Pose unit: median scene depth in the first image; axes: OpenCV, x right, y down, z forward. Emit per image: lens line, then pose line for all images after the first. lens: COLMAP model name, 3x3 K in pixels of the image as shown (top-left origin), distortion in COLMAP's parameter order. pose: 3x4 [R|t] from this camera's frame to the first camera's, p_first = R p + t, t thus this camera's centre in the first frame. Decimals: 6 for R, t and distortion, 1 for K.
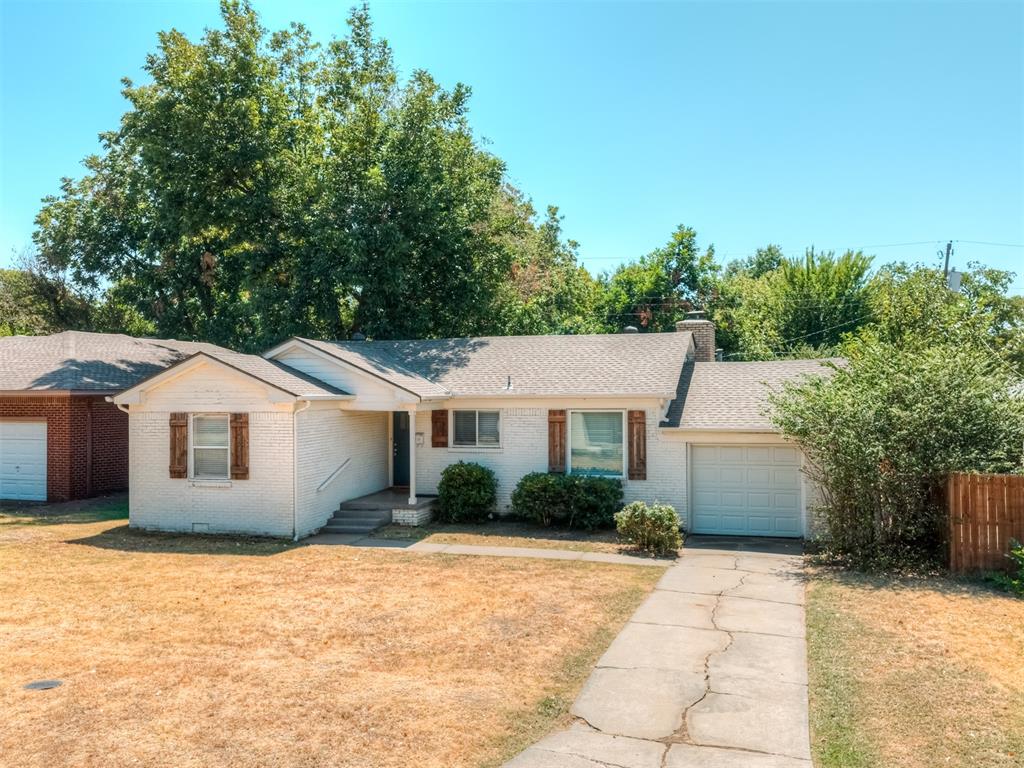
lens RADIAL K [[959.8, 0, 512.2], [0, 959.8, 372.5], [0, 0, 1]] dist [0.050583, -0.012028]
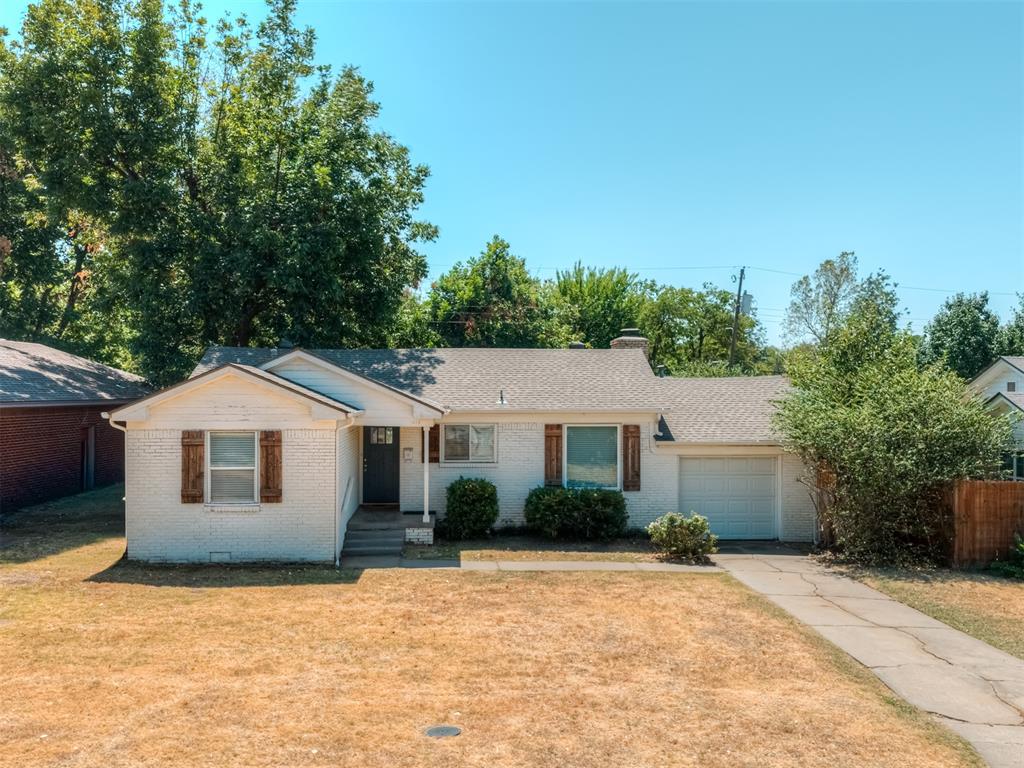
lens RADIAL K [[977.3, 0, 512.0], [0, 977.3, 384.0], [0, 0, 1]] dist [0.046360, -0.003598]
pose [[0.941852, 0.009930, 0.335880, -0.373789], [-0.013736, 0.999866, 0.008958, -0.013747], [-0.335746, -0.013051, 0.941862, 0.039945]]
